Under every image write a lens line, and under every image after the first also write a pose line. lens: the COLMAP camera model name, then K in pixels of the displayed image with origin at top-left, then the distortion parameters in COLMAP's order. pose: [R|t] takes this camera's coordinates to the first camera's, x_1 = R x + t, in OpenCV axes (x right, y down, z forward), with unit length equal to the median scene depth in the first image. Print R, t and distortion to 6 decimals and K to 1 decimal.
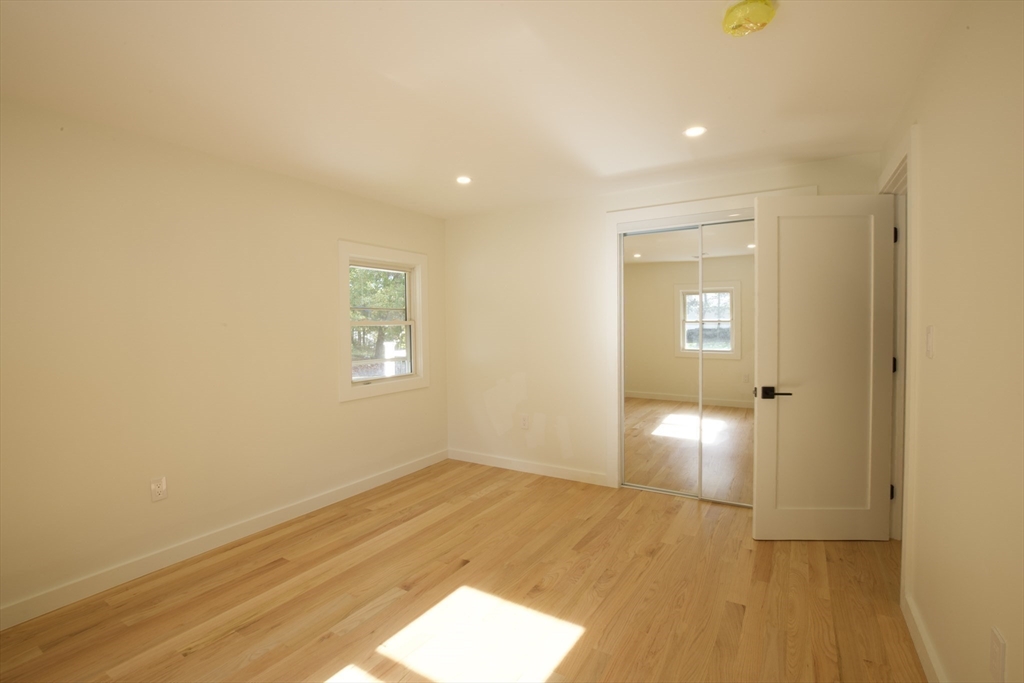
lens RADIAL K [[469.9, 0, 512.0], [0, 469.9, 341.5], [0, 0, 1]] dist [-0.027927, 0.000681]
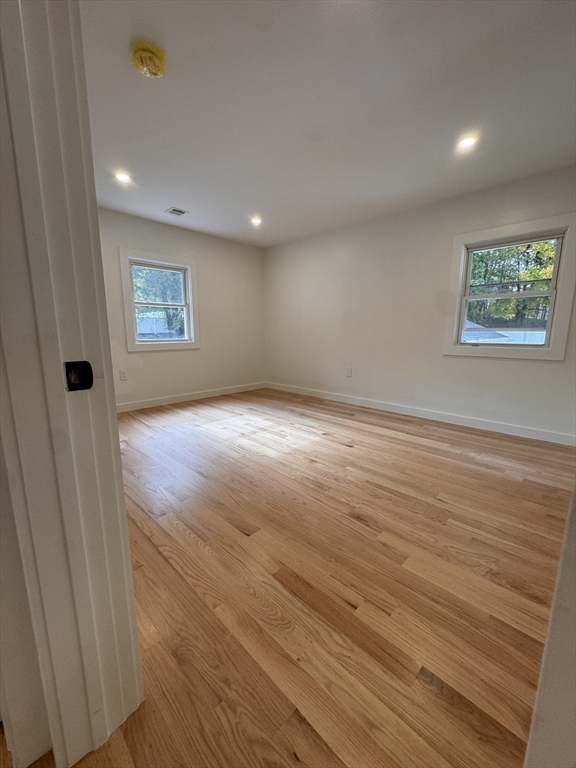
lens RADIAL K [[306.5, 0, 288.0], [0, 306.5, 384.0], [0, 0, 1]] dist [-0.019802, 0.011509]
pose [[-0.229879, 0.172196, -0.957864, 0.878078], [-0.034810, 0.982138, 0.184914, 0.078105], [0.972597, 0.075851, -0.219778, 0.977311]]
